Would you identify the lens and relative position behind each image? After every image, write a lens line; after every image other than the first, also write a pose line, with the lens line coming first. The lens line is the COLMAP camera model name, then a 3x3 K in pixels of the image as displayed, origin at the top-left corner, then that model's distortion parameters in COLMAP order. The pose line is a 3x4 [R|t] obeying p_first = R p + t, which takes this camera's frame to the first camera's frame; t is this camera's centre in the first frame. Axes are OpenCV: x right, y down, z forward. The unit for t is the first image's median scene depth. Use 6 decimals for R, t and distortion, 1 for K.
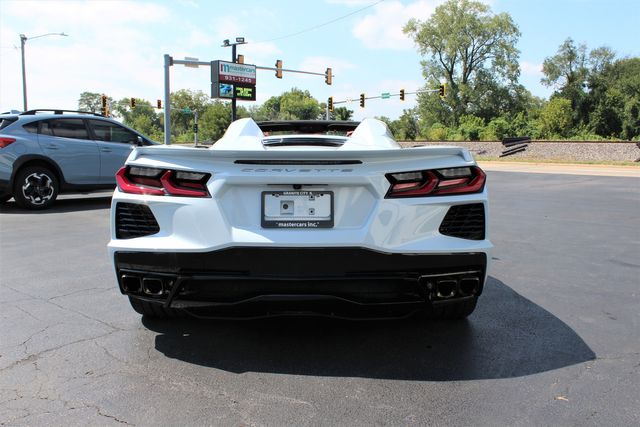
lens RADIAL K [[583.1, 0, 322.6], [0, 583.1, 236.9], [0, 0, 1]] dist [-0.150798, 0.140112]
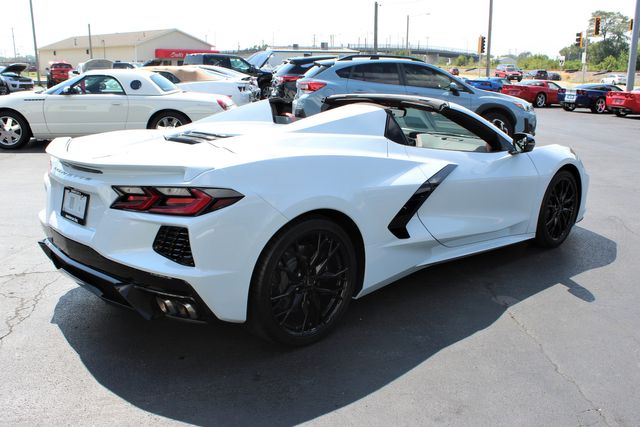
lens RADIAL K [[627.1, 0, 321.1], [0, 627.1, 234.1], [0, 0, 1]] dist [-0.148388, 0.149895]
pose [[0.687732, 0.192813, -0.699891, 0.360190], [-0.118554, 0.980971, 0.153754, -0.073126], [0.716219, -0.022767, 0.697504, 0.144379]]
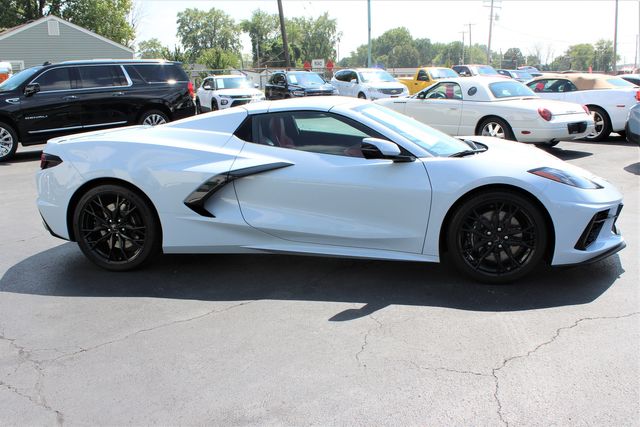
lens RADIAL K [[636.1, 0, 319.7], [0, 636.1, 236.7], [0, 0, 1]] dist [-0.149483, 0.156293]
pose [[-0.180967, 0.239590, -0.953859, 0.593210], [-0.125782, 0.956270, 0.264059, -0.147004], [0.975413, 0.167764, -0.142917, 0.658453]]
